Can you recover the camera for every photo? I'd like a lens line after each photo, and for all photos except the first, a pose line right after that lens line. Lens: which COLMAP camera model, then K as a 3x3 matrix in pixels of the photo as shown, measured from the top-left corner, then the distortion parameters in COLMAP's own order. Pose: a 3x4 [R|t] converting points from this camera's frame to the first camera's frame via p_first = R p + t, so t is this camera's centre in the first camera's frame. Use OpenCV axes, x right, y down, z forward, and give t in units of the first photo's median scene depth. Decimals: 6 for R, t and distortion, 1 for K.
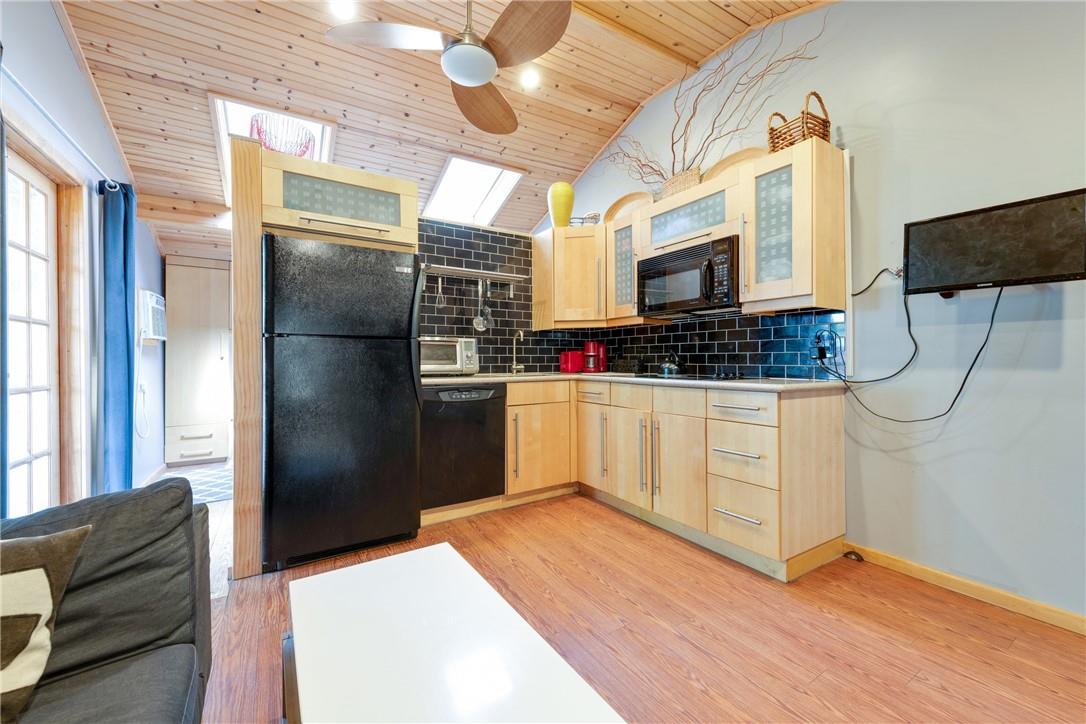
lens RADIAL K [[426.1, 0, 540.5], [0, 426.1, 362.1], [0, 0, 1]] dist [0.006533, -0.001613]
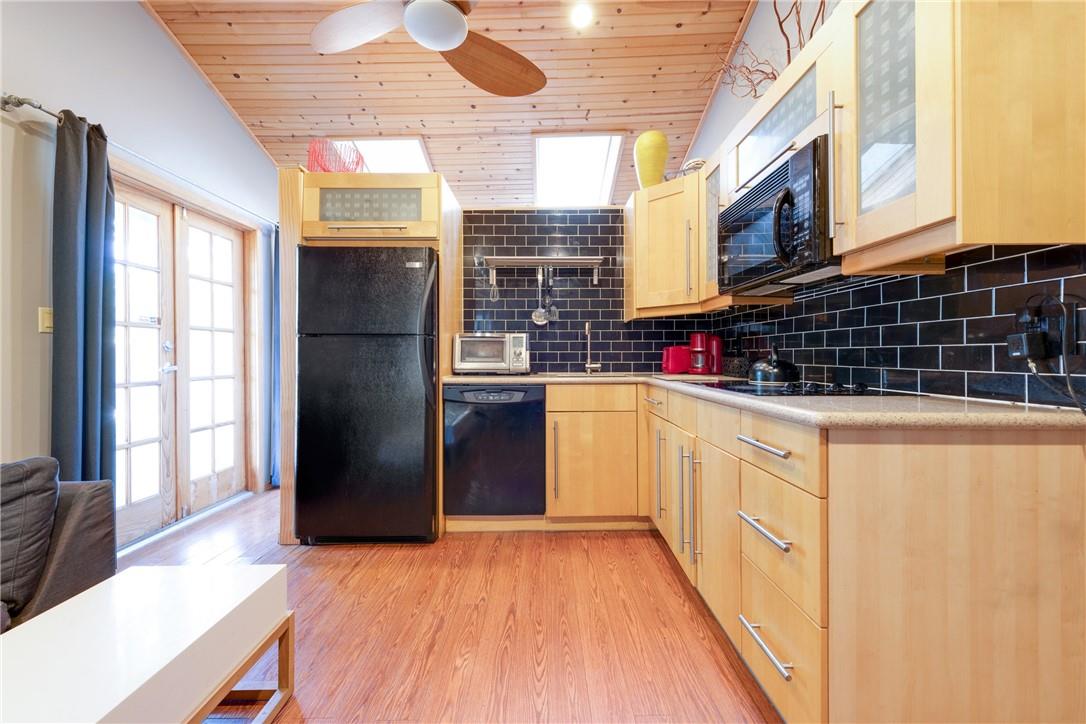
lens RADIAL K [[426.1, 0, 539.5], [0, 426.1, 356.9], [0, 0, 1]] dist [0.006533, -0.001613]
pose [[0.846321, 0.002572, -0.532667, 0.362524], [-0.003418, 0.999994, -0.000602, -0.005870], [0.532663, 0.002330, 0.846324, 0.272815]]
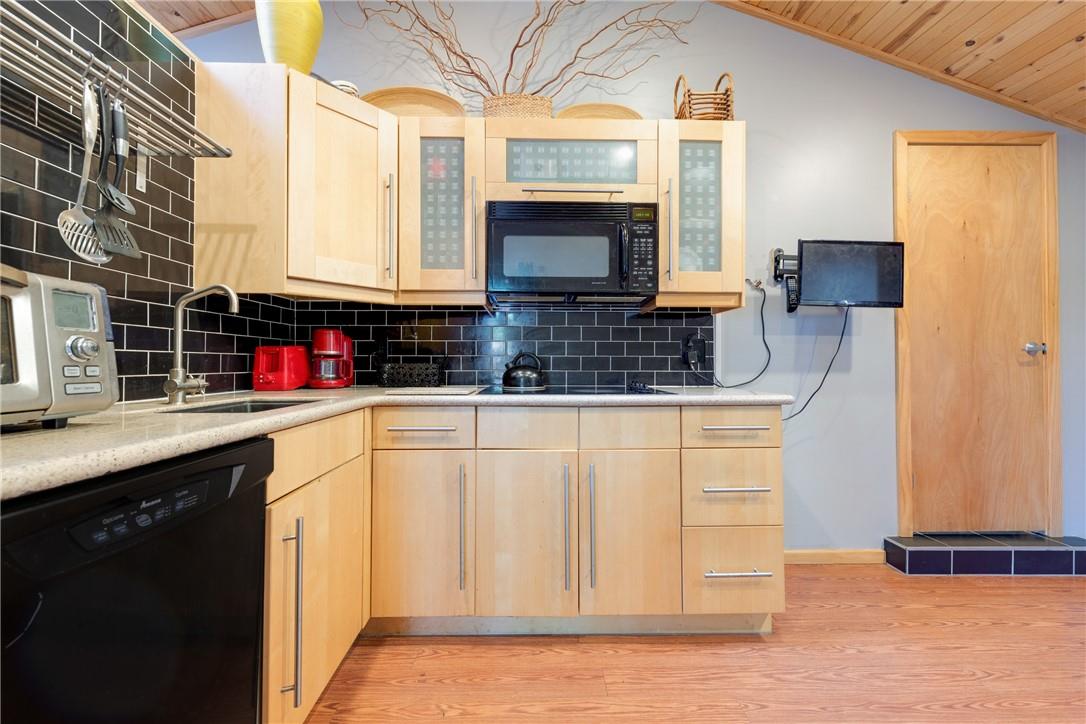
lens RADIAL K [[426.1, 0, 546.7], [0, 426.1, 359.1], [0, 0, 1]] dist [0.006533, -0.001613]
pose [[0.507897, 0.012923, 0.861321, -0.254028], [0.001375, 0.999874, -0.015812, -0.003336], [-0.861417, 0.009215, 0.507815, 0.646214]]
